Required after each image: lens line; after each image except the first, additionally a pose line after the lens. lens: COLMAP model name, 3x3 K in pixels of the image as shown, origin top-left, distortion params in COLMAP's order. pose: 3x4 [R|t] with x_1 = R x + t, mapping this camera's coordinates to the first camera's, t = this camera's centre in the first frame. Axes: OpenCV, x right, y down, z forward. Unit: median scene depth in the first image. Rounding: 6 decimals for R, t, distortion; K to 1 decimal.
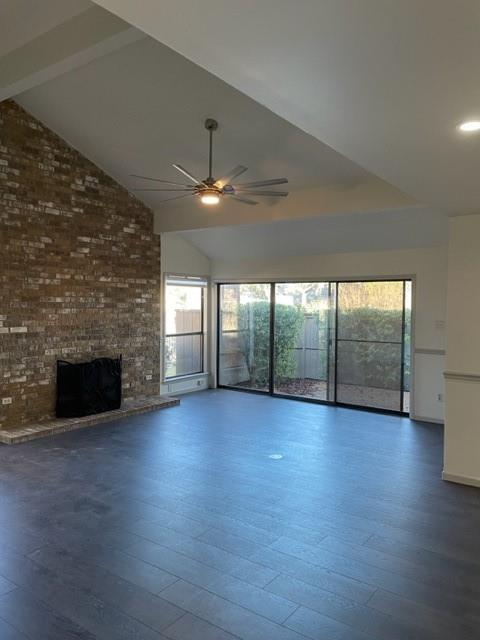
lens RADIAL K [[486.2, 0, 240.4], [0, 486.2, 320.7], [0, 0, 1]] dist [0.044152, -0.028047]
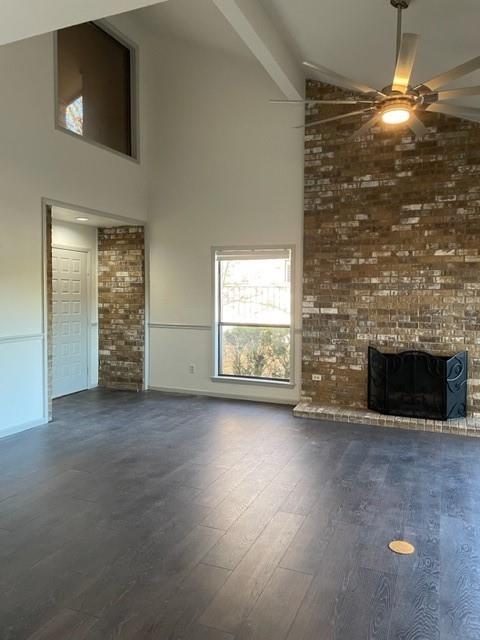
lens RADIAL K [[486.2, 0, 239.5], [0, 486.2, 318.7], [0, 0, 1]] dist [0.044152, -0.028047]
pose [[0.215180, 0.049605, -0.975314, 0.462414], [-0.034587, 0.998470, 0.043152, -0.002238], [0.975962, 0.024448, 0.216566, 0.557264]]
